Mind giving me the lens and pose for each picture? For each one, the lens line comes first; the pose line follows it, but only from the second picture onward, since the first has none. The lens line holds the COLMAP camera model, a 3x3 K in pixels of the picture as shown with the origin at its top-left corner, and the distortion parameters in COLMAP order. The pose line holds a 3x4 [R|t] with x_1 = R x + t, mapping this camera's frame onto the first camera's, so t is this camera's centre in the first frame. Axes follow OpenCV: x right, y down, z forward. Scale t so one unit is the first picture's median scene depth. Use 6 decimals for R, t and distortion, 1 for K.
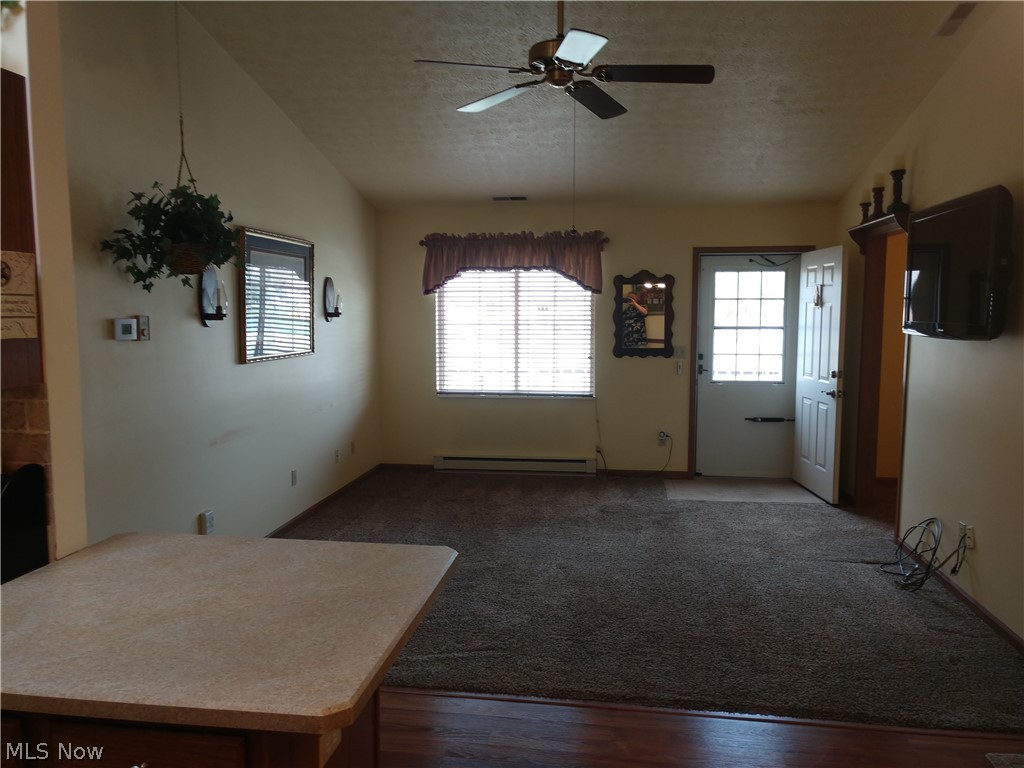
lens RADIAL K [[780.4, 0, 513.4], [0, 780.4, 382.8], [0, 0, 1]] dist [0.014311, 0.022157]
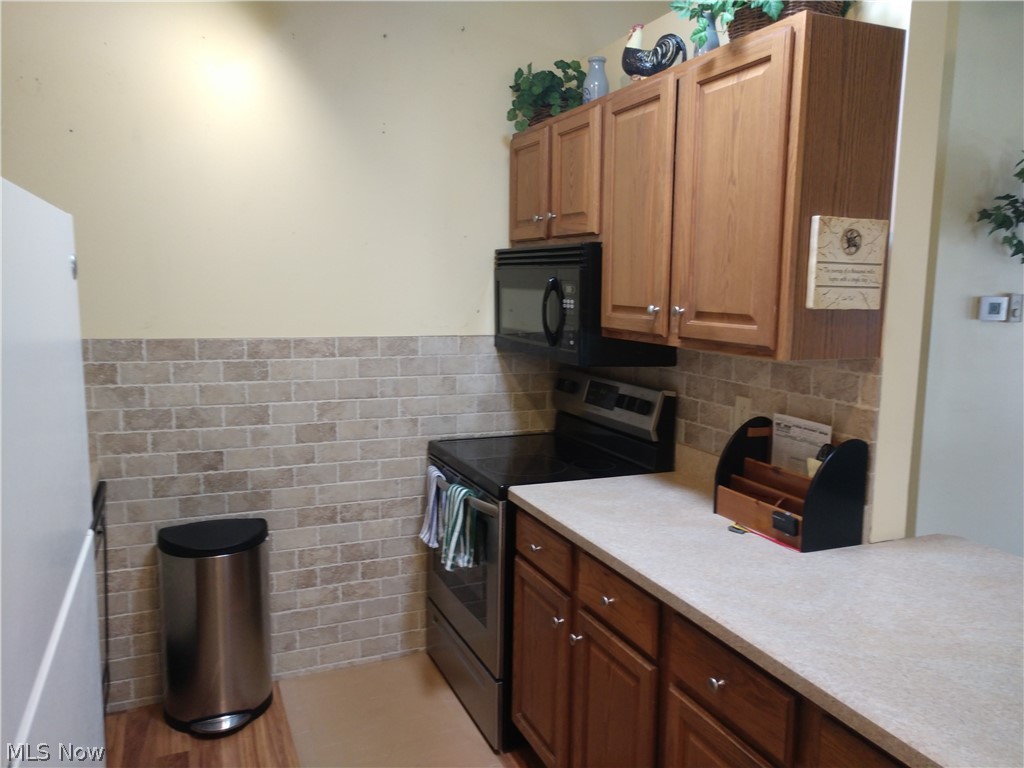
lens RADIAL K [[780.4, 0, 513.4], [0, 780.4, 382.8], [0, 0, 1]] dist [0.014311, 0.022157]
pose [[0.521479, 0.113186, -0.845724, -0.007937], [-0.095603, 0.992672, 0.073903, 0.001035], [0.847891, 0.042315, 0.528479, 0.043651]]
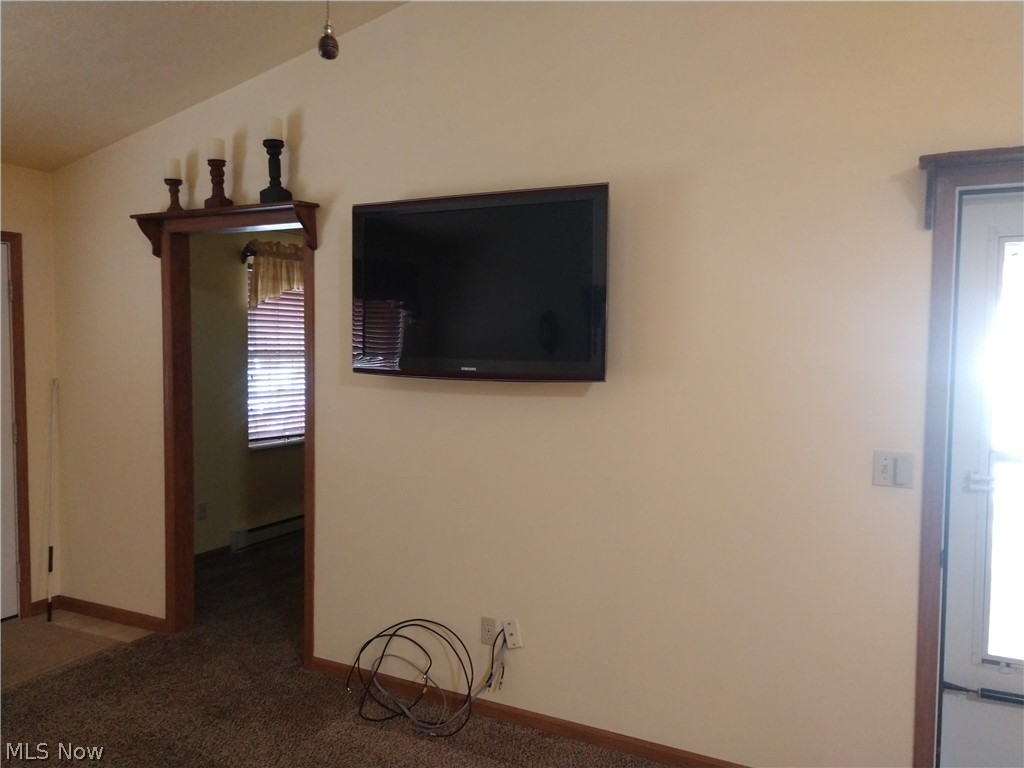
lens RADIAL K [[778.3, 0, 518.3], [0, 778.3, 386.2], [0, 0, 1]] dist [0.020375, 0.009145]
pose [[0.329569, -0.052148, 0.942690, -0.093819], [0.079766, 0.996442, 0.027235, -0.048588], [-0.940756, 0.066219, 0.332556, 0.516297]]
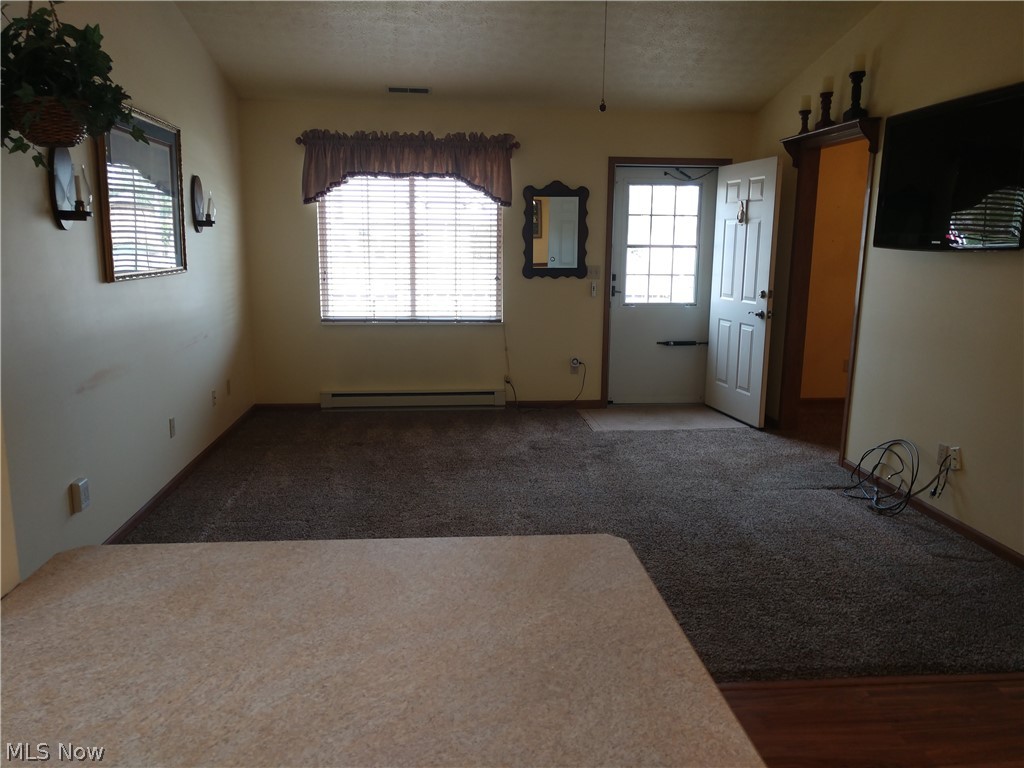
lens RADIAL K [[780.4, 0, 513.4], [0, 780.4, 382.8], [0, 0, 1]] dist [0.014311, 0.022157]
pose [[0.972260, -0.032619, 0.231618, -0.121902], [0.011295, 0.995621, 0.092799, 0.005168], [-0.233631, -0.087609, 0.968371, 0.141045]]
